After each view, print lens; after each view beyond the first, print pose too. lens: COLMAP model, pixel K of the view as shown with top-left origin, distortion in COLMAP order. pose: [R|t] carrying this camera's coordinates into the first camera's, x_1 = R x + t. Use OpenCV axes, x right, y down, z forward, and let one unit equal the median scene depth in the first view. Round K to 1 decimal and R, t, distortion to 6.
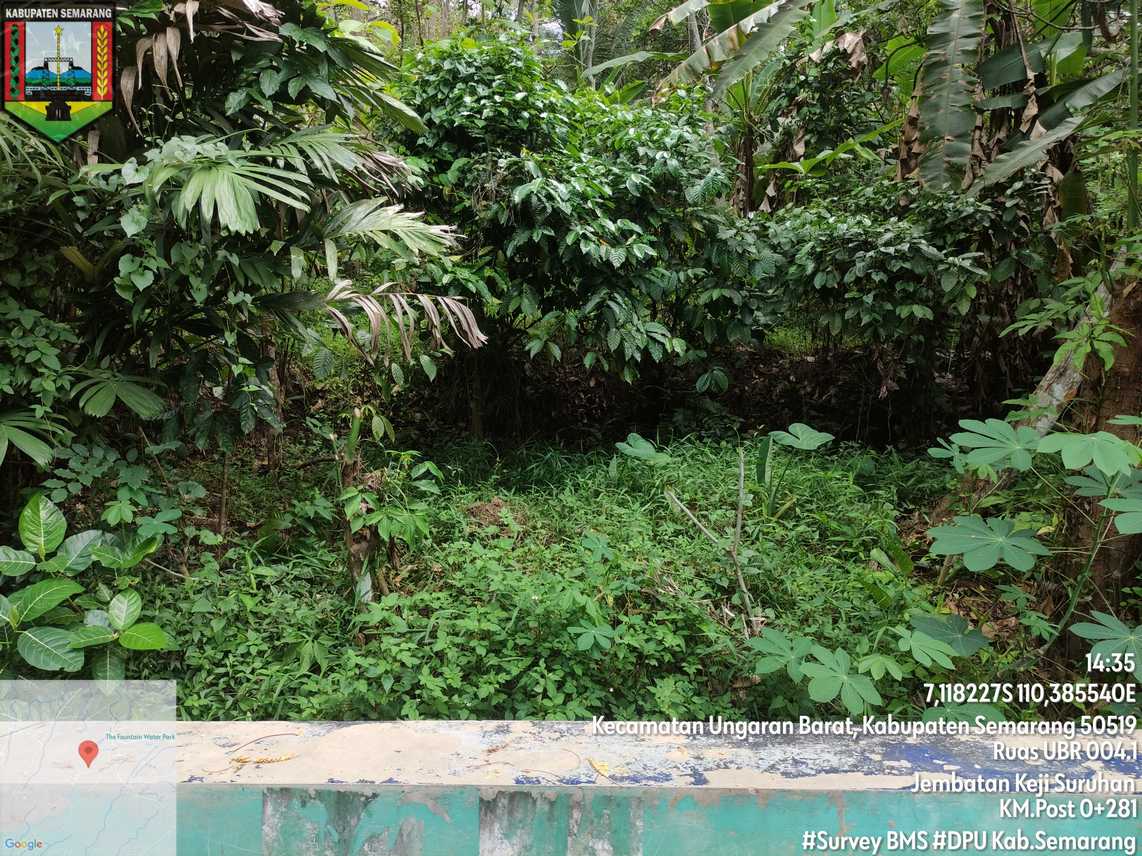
lens RADIAL K [[840.6, 0, 571.7], [0, 840.6, 429.7], [0, 0, 1]] dist [0.056429, -0.058775]
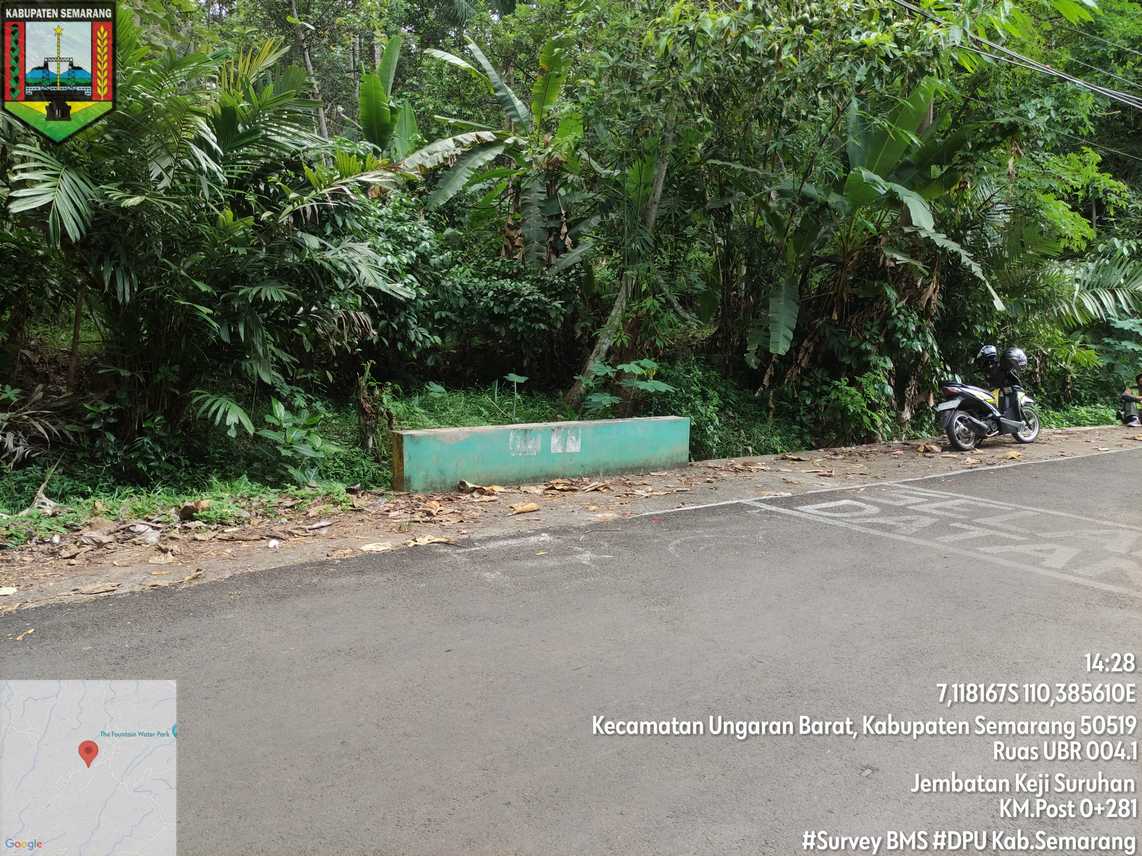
lens RADIAL K [[840.6, 0, 567.4], [0, 840.6, 426.3], [0, 0, 1]] dist [0.056429, -0.058775]
pose [[0.824485, -0.040035, 0.564465, -0.759714], [0.050476, 0.998721, -0.002893, 0.127007], [-0.563628, 0.030877, 0.825452, -0.814573]]
